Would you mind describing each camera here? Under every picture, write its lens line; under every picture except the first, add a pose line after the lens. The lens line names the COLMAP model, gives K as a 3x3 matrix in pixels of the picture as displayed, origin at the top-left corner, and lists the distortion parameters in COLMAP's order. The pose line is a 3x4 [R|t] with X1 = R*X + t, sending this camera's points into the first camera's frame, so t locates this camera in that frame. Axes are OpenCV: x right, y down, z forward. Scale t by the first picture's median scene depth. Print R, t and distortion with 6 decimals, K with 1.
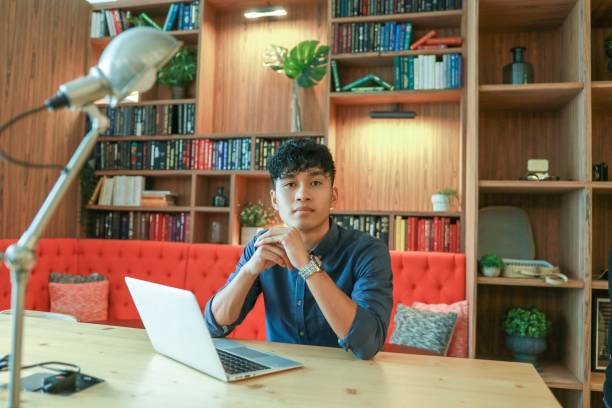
lens RADIAL K [[515.7, 0, 306.0], [0, 515.7, 204.0], [0, 0, 1]] dist [-0.047926, 0.010824]
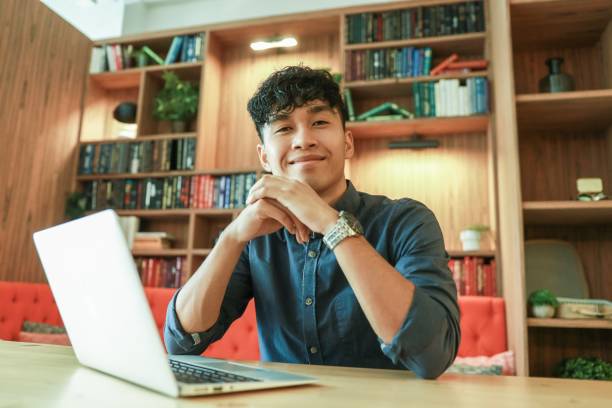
lens RADIAL K [[515.7, 0, 306.0], [0, 515.7, 204.0], [0, 0, 1]] dist [-0.047926, 0.010824]
pose [[0.999813, -0.000337, -0.019352, -0.001708], [-0.002483, 0.989350, -0.145535, 0.060159], [0.019195, 0.145556, 0.989164, 0.117908]]
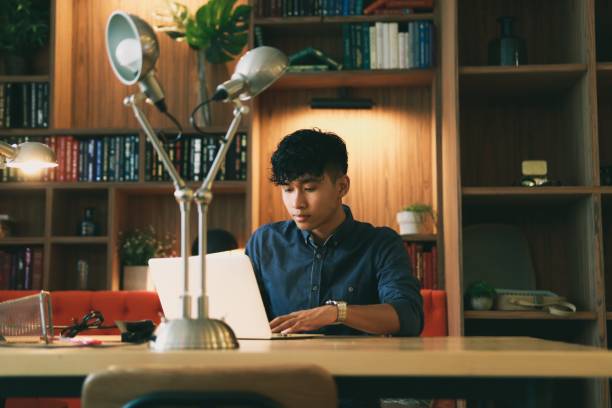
lens RADIAL K [[947.7, 0, 294.6], [0, 947.7, 203.8], [0, 0, 1]] dist [0.145393, 0.035554]
pose [[0.986129, -0.008025, 0.165784, -0.117480], [0.018579, 0.997890, -0.062213, 0.048521], [-0.164935, 0.064431, 0.984198, -0.291884]]
